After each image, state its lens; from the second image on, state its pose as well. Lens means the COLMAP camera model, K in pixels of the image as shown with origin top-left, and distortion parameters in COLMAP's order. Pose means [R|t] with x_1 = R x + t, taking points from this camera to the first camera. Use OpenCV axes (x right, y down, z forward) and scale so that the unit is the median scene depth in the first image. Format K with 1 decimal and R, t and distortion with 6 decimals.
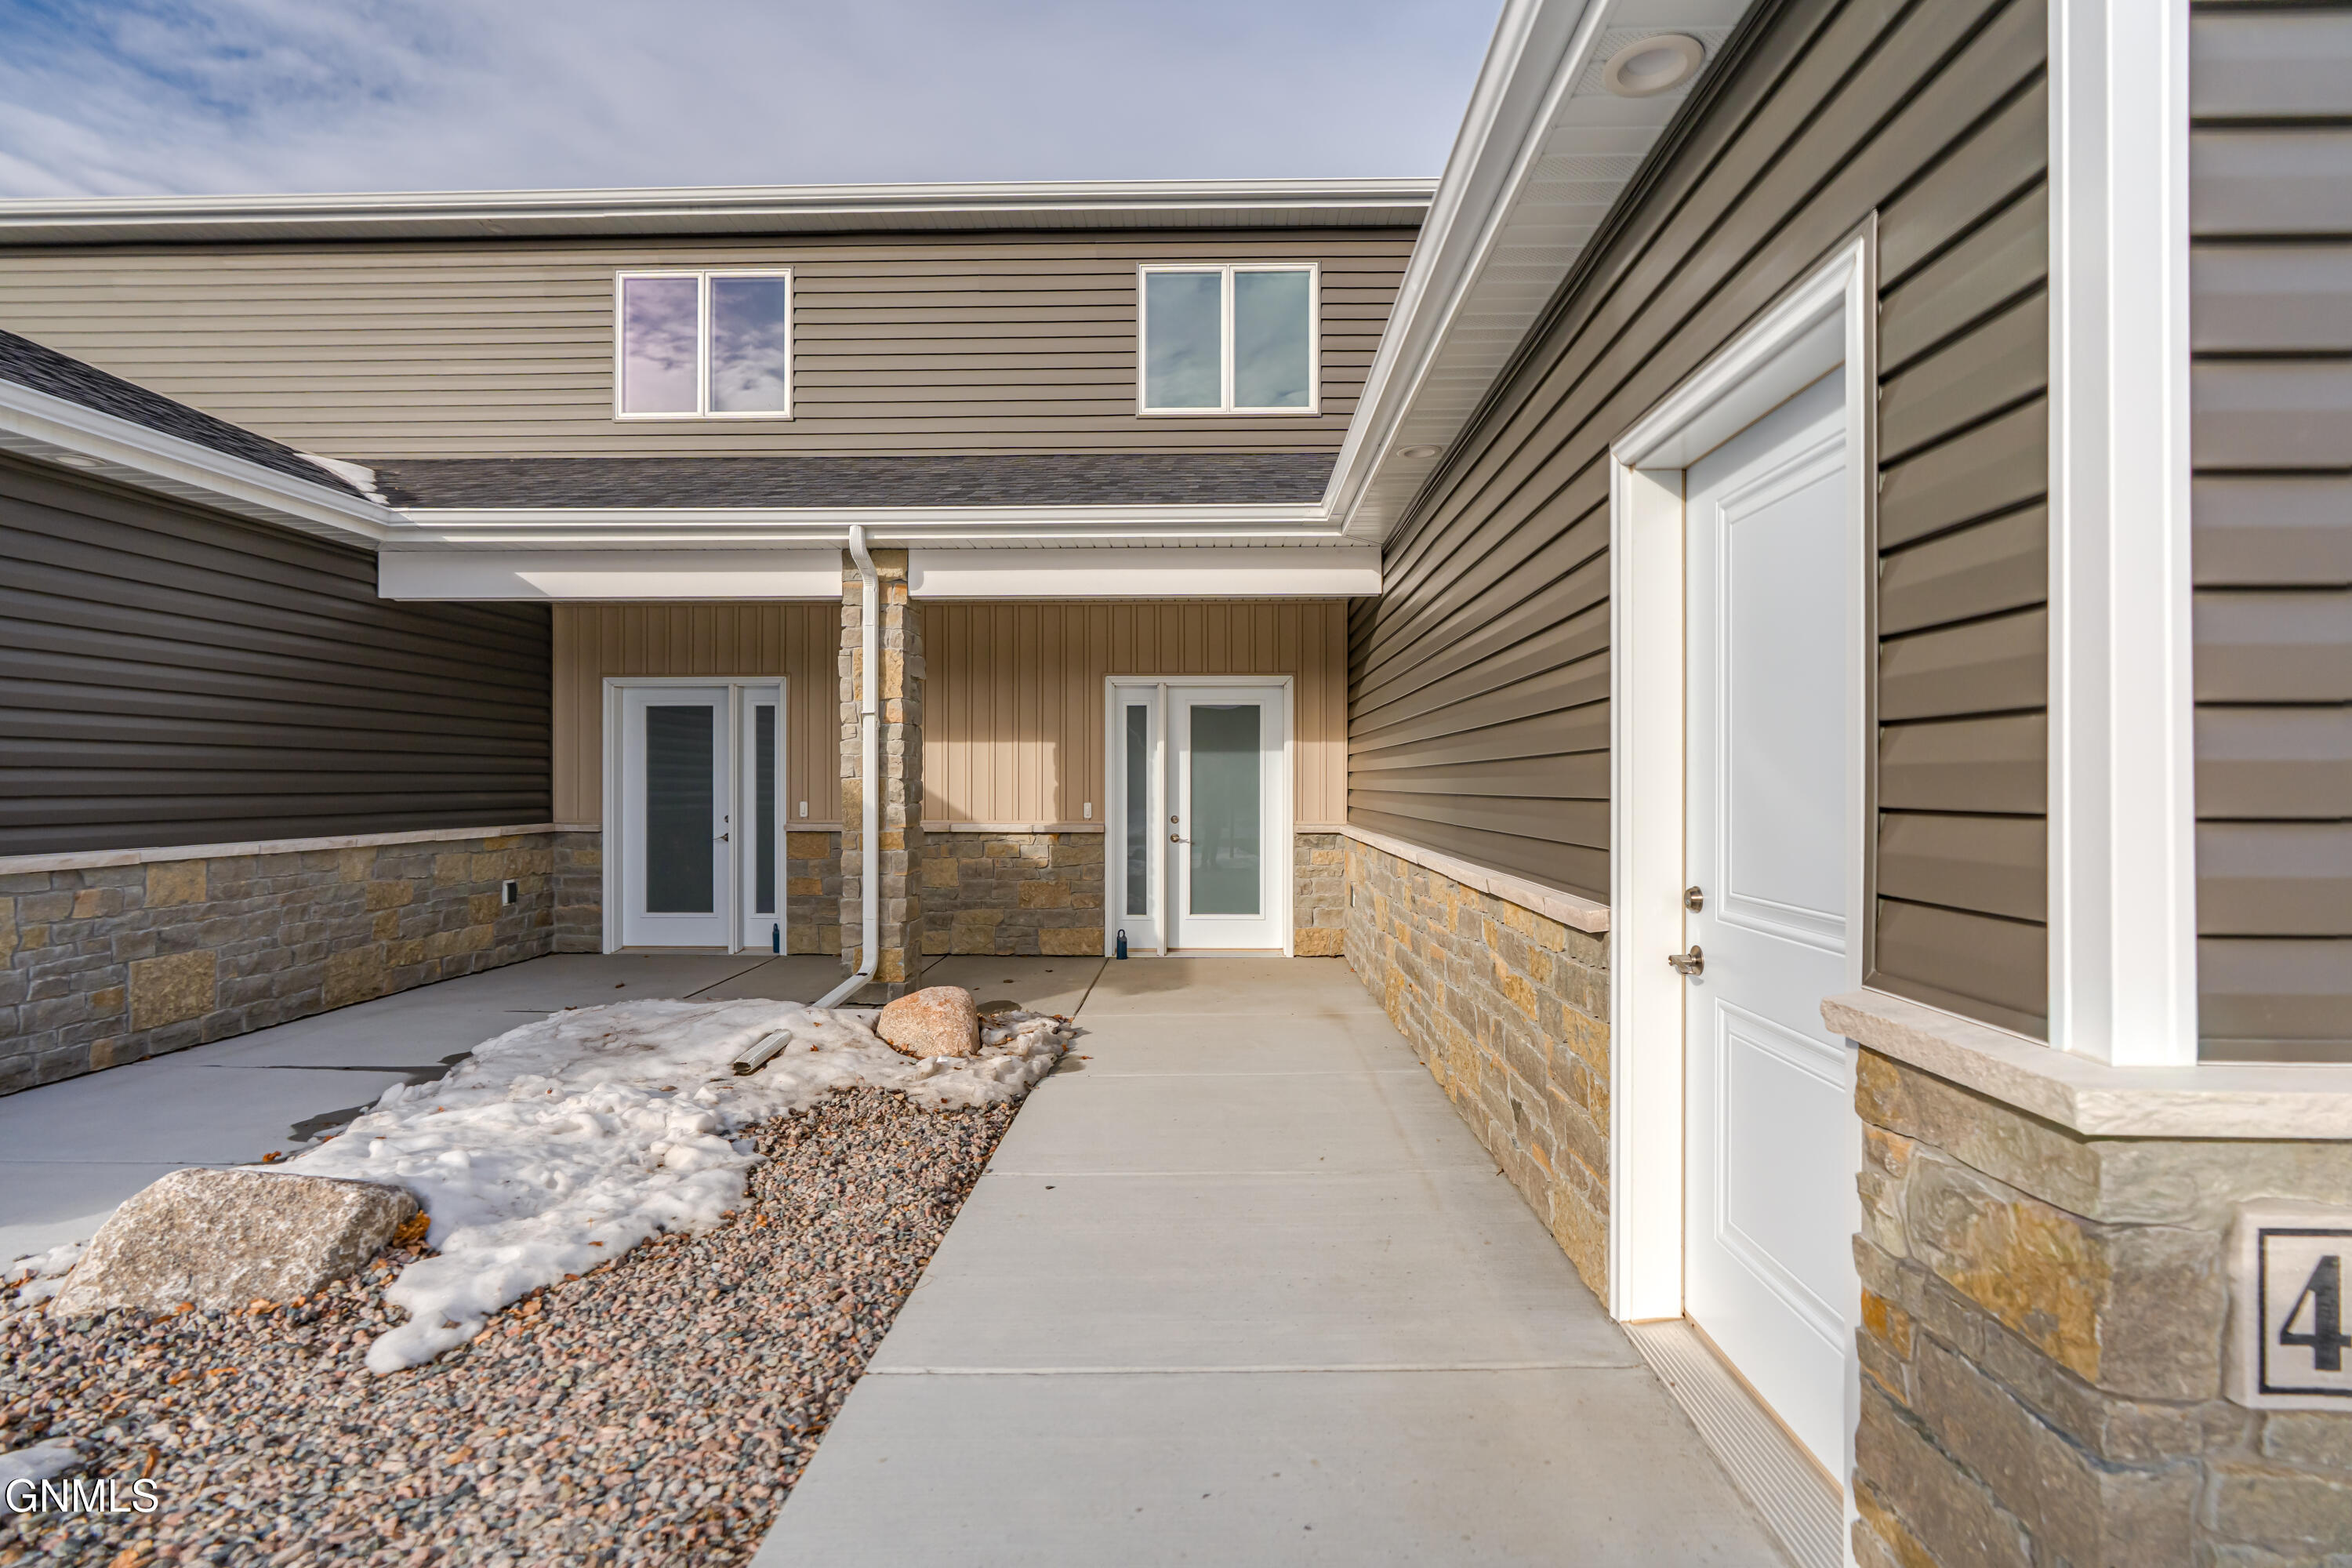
lens RADIAL K [[1064.8, 0, 1185.2], [0, 1064.8, 778.7], [0, 0, 1]] dist [-0.005943, 0.000022]
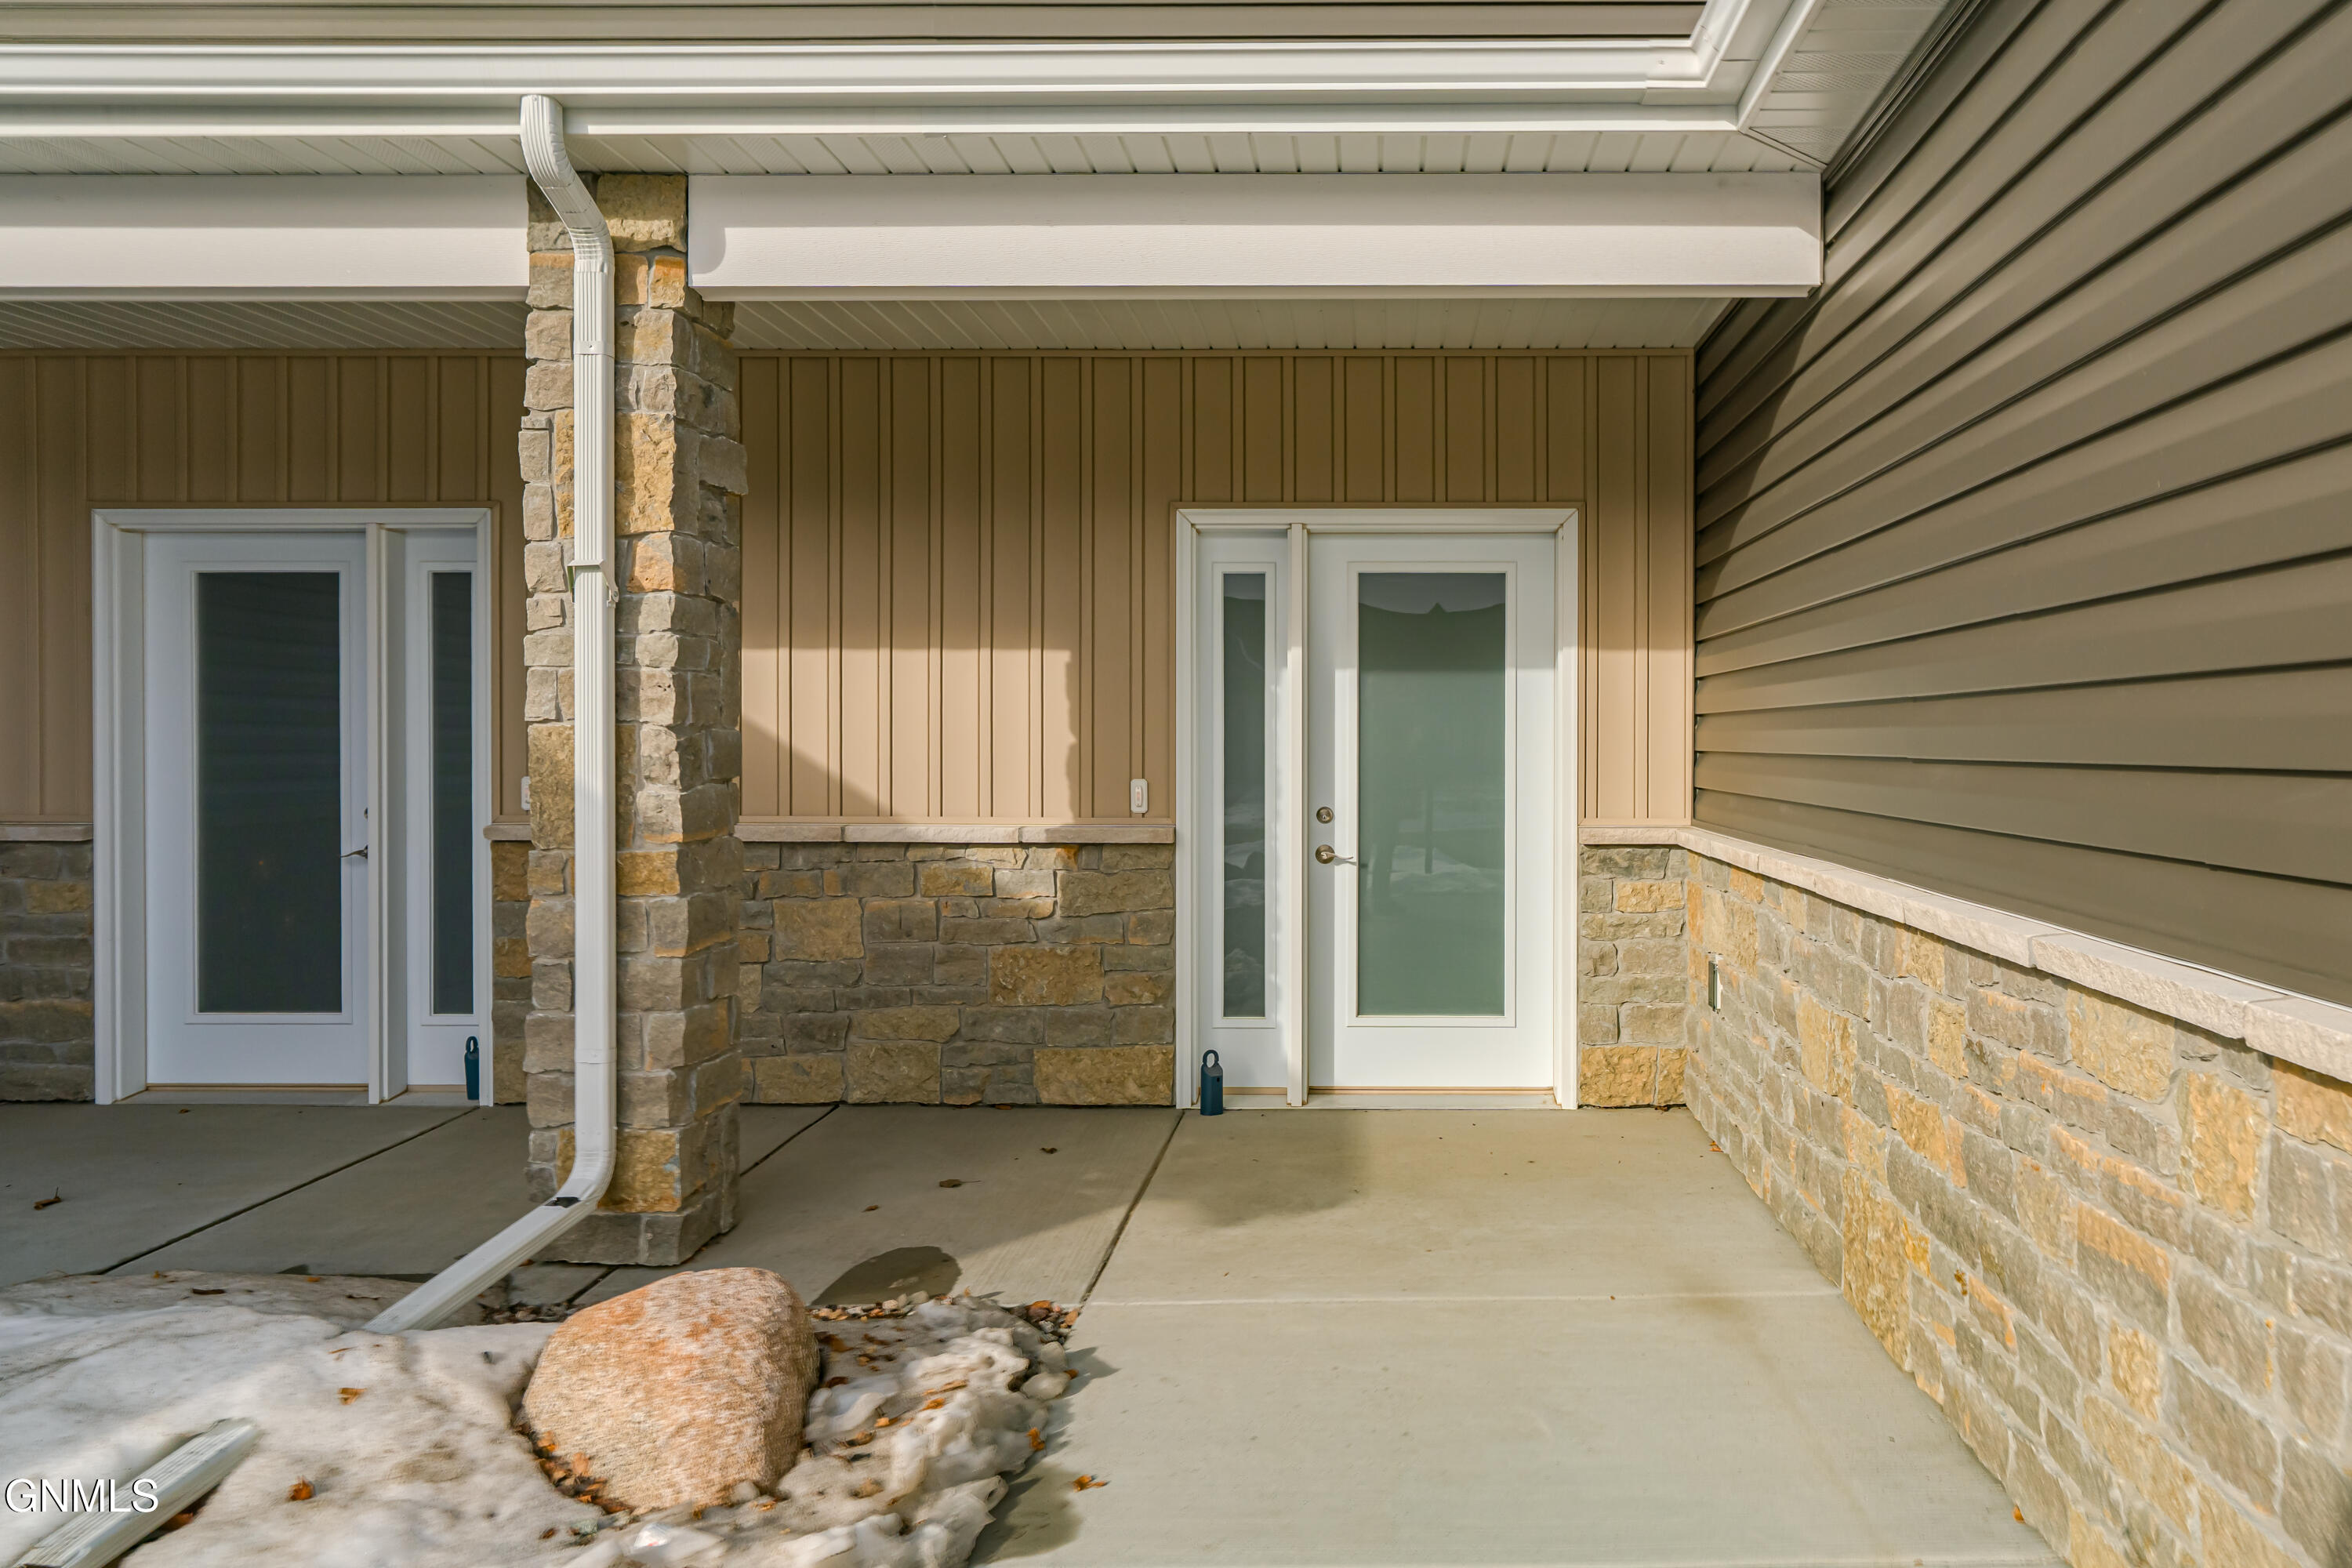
lens RADIAL K [[1593.8, 0, 1356.2], [0, 1593.8, 750.6], [0, 0, 1]] dist [0.005541, 0.001316]
pose [[0.999919, 0.000912, 0.012718, -0.005132], [-0.001042, 0.999947, 0.010216, 0.002583], [-0.012708, -0.010229, 0.999867, 0.310320]]
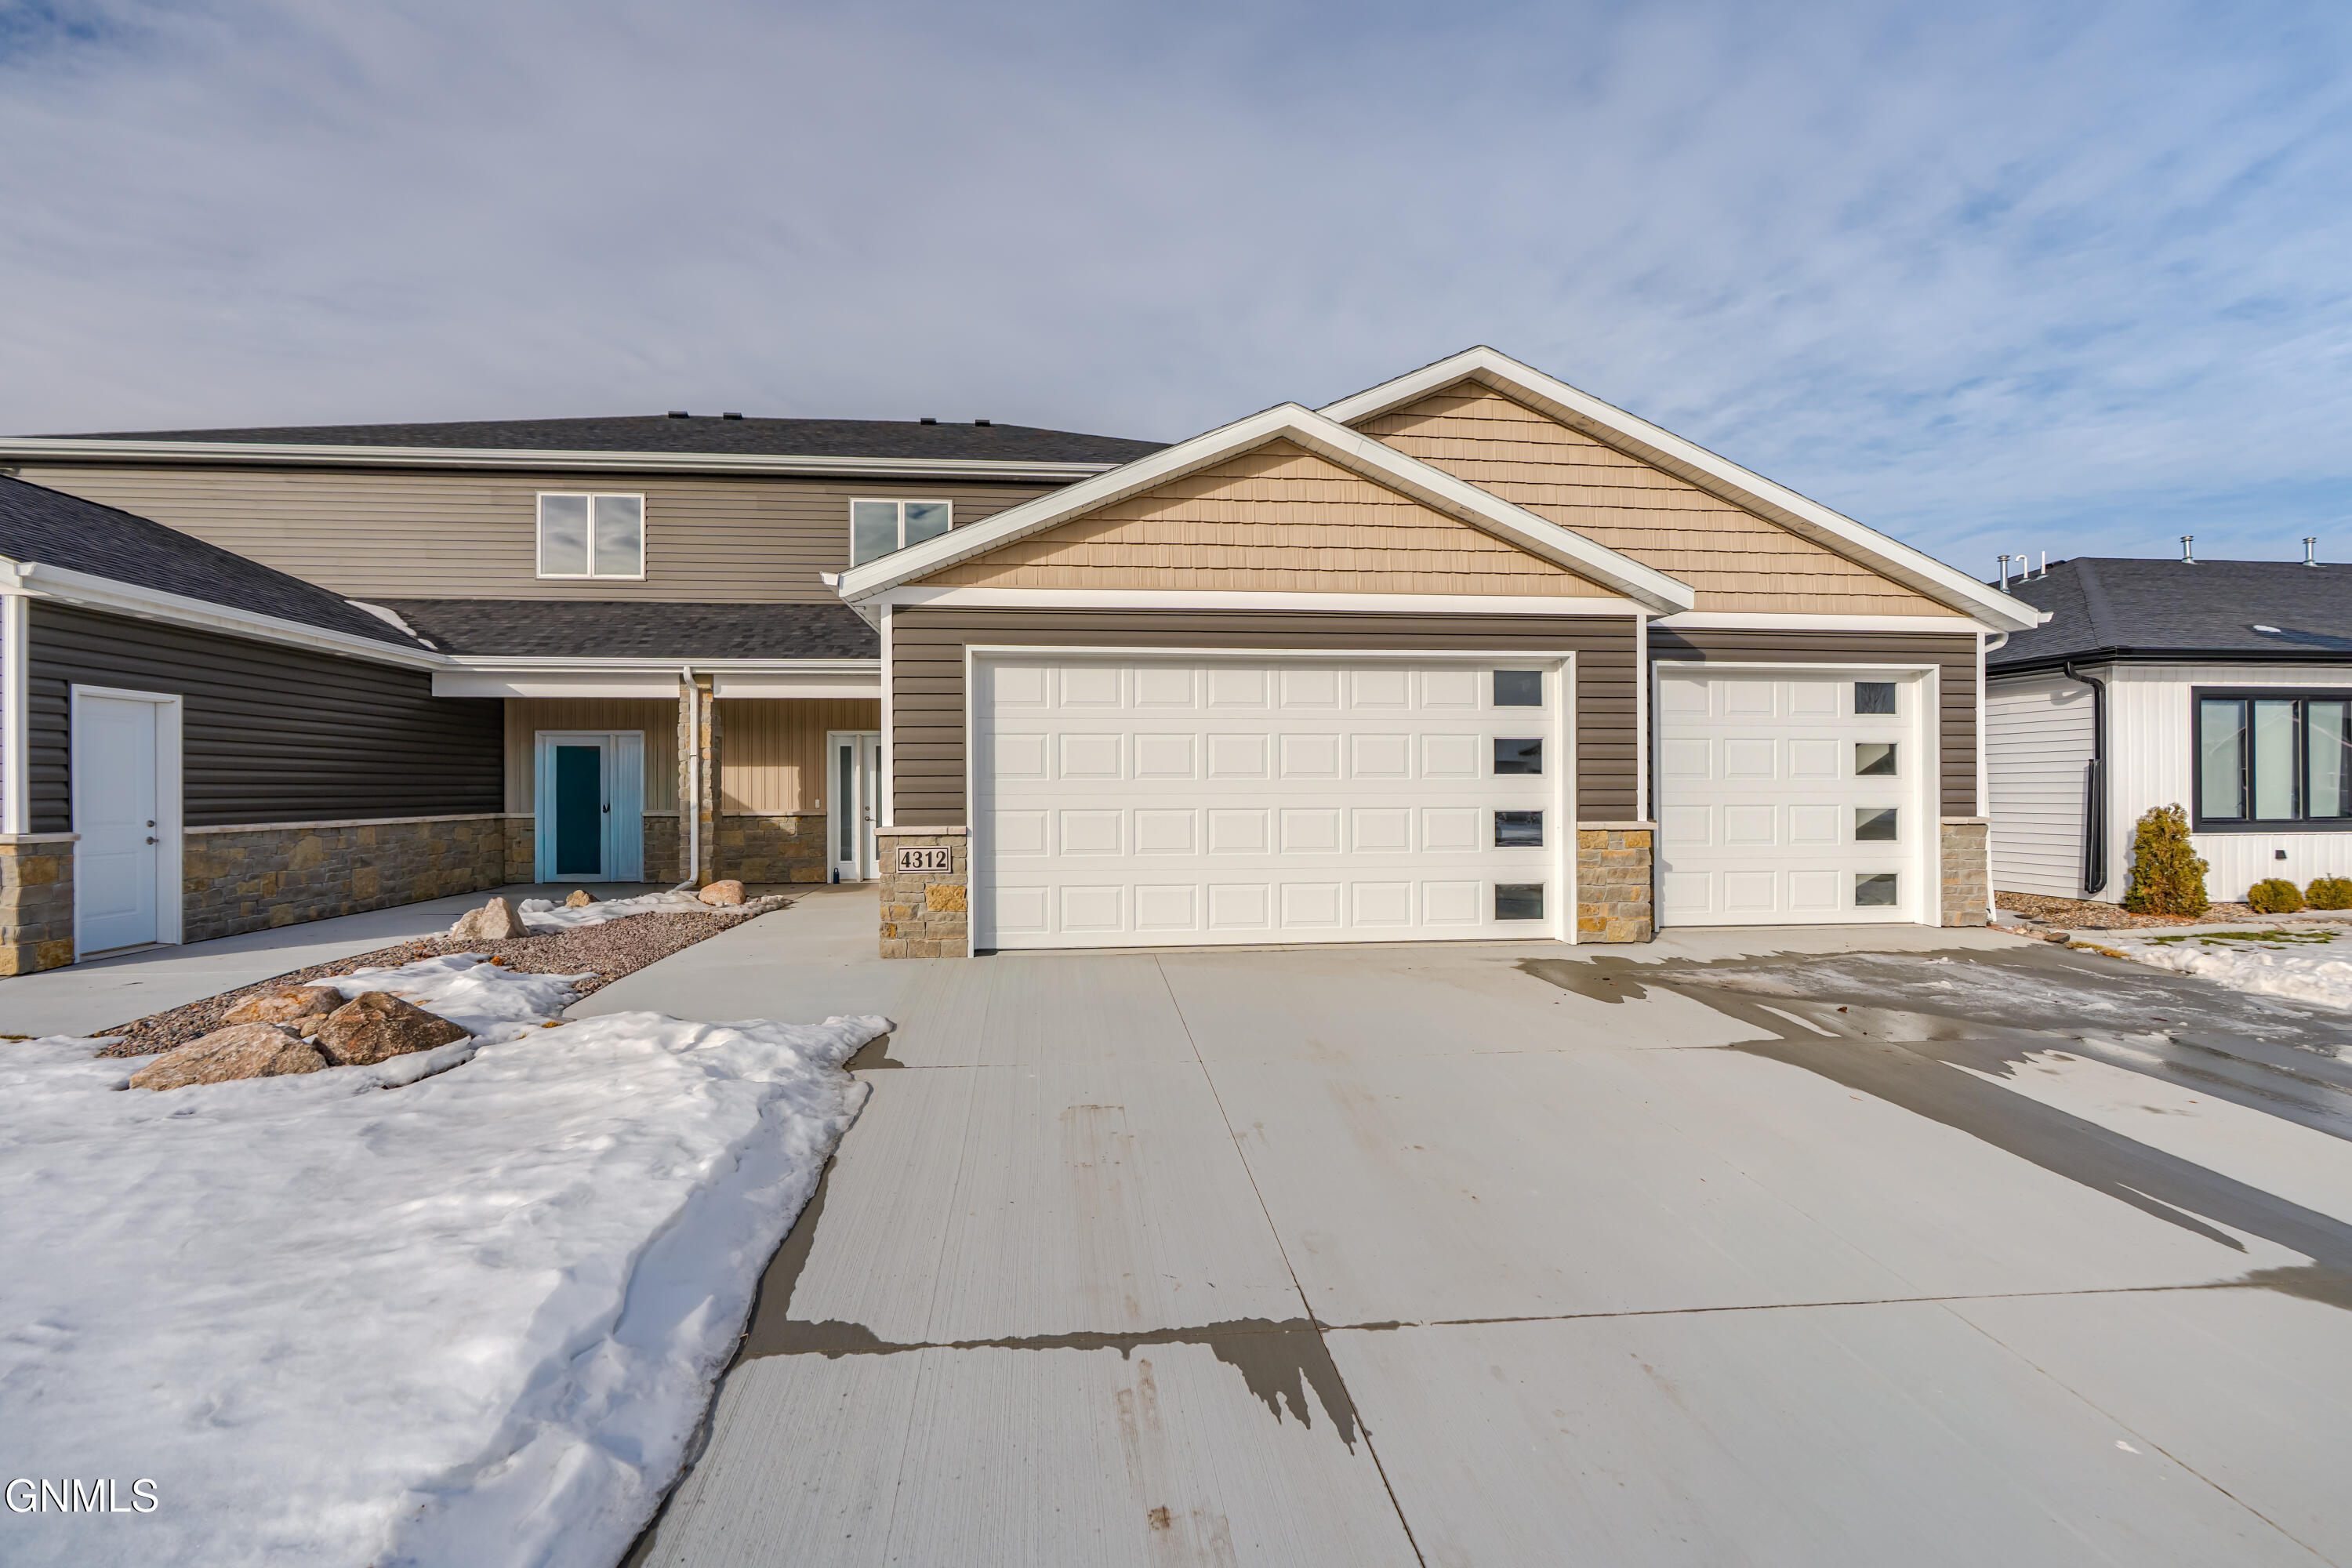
lens RADIAL K [[1113.4, 0, 1179.3], [0, 1113.4, 783.1], [0, 0, 1]] dist [-0.001242, 0.002004]
pose [[0.991745, -0.003916, 0.128162, 0.295307], [0.004155, 0.999990, -0.001601, -0.000347], [-0.128155, 0.002120, 0.991752, -1.034311]]
